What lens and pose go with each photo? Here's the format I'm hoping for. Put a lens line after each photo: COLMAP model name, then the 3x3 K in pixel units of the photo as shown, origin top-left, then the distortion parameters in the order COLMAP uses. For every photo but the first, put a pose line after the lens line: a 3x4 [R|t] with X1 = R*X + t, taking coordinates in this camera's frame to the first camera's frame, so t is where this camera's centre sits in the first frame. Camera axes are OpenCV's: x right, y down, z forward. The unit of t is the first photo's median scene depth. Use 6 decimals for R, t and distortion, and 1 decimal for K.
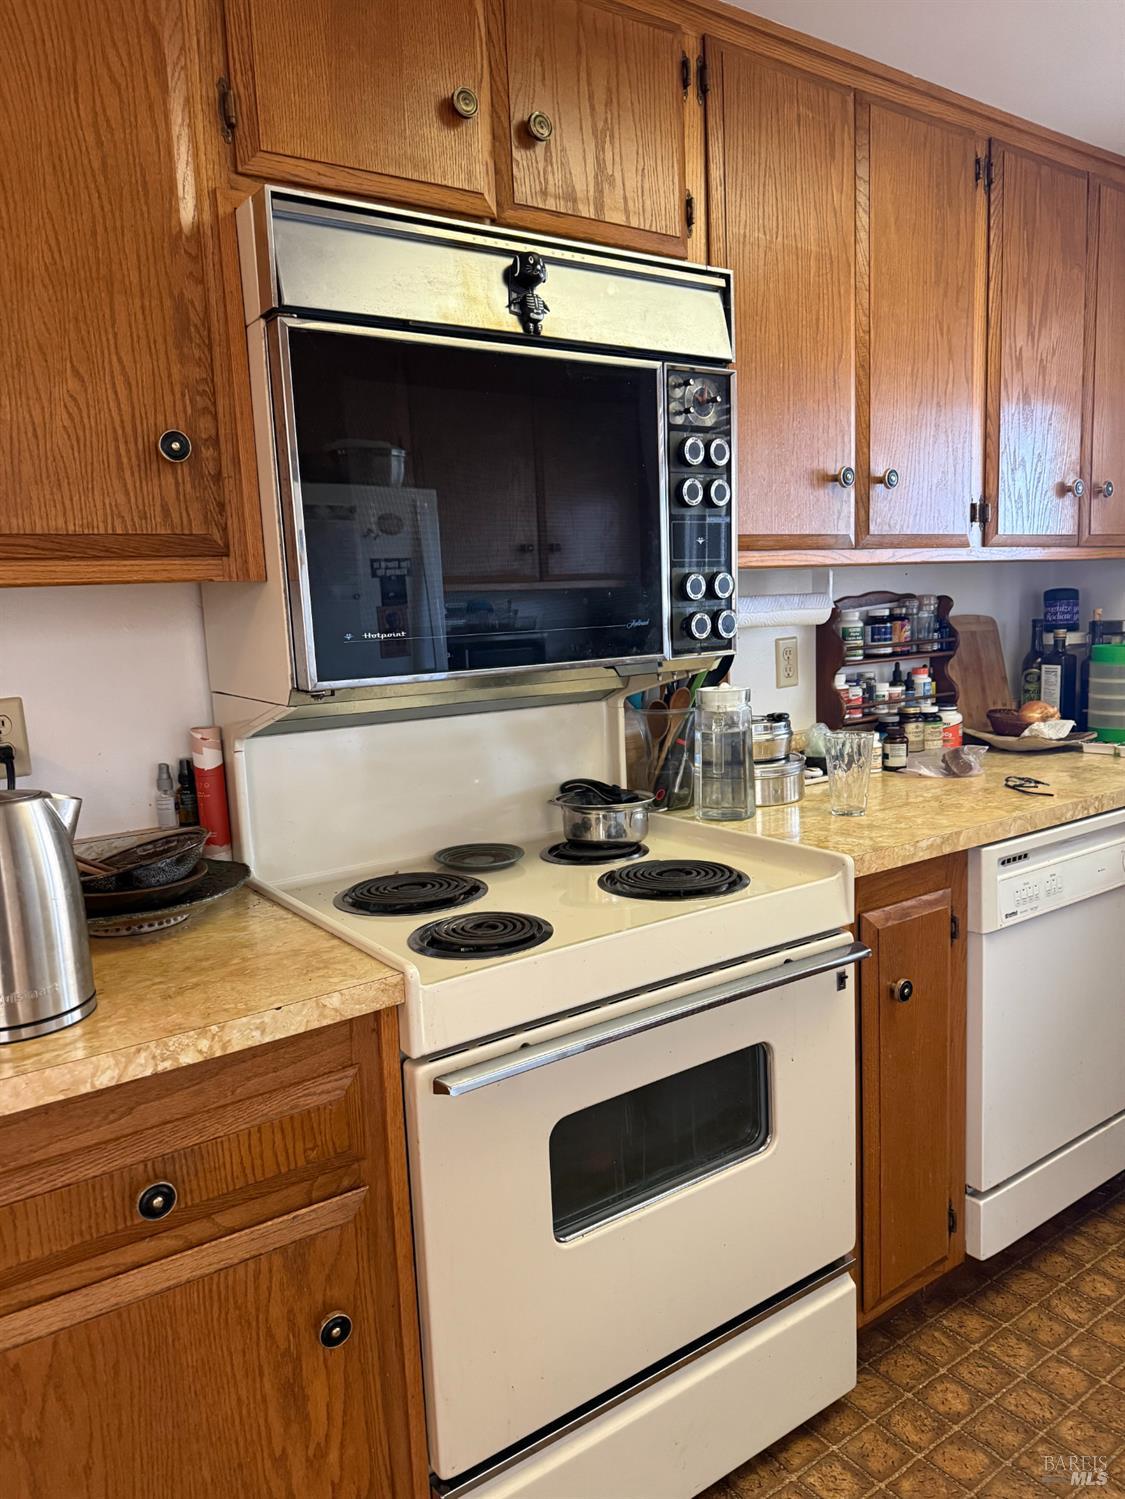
lens RADIAL K [[1058.9, 0, 562.5], [0, 1058.9, 749.5], [0, 0, 1]] dist [0.045065, -0.067095]
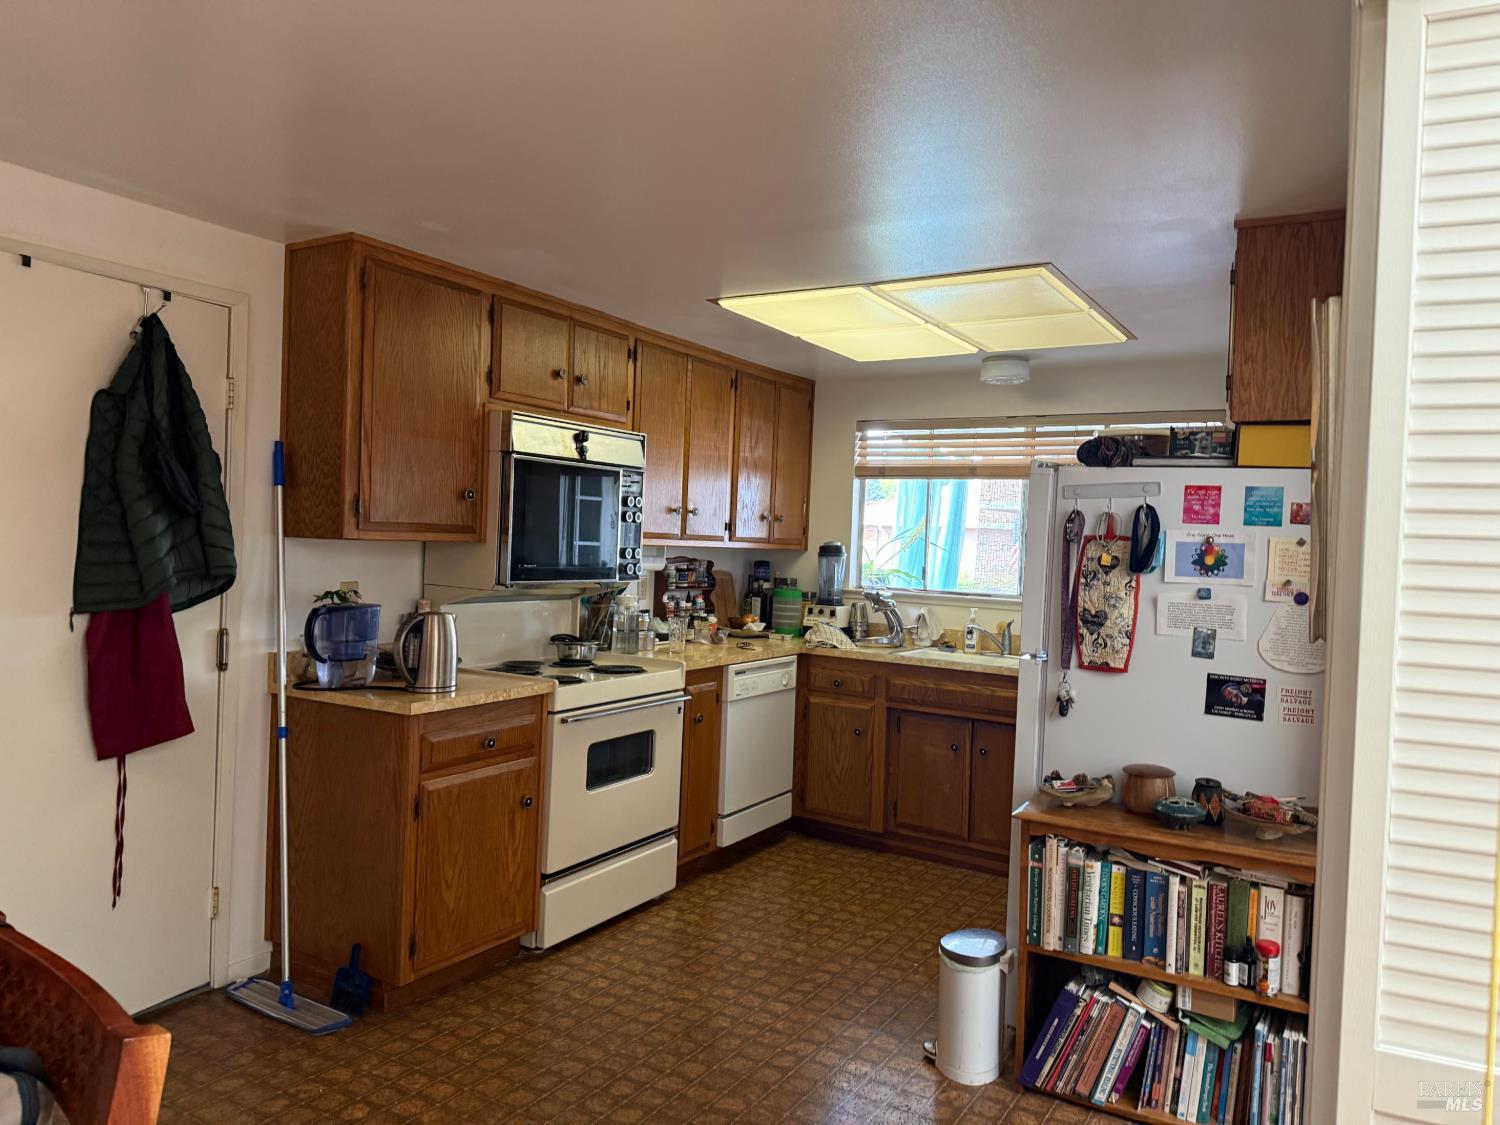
lens RADIAL K [[1059.6, 0, 750.0], [0, 1059.6, 562.5], [0, 0, 1]] dist [0.045065, -0.067095]
pose [[0.912224, 0.068380, 0.403946, -0.490319], [-0.020916, 0.992460, -0.120768, 0.129085], [-0.409158, 0.101719, 0.906776, -1.093718]]
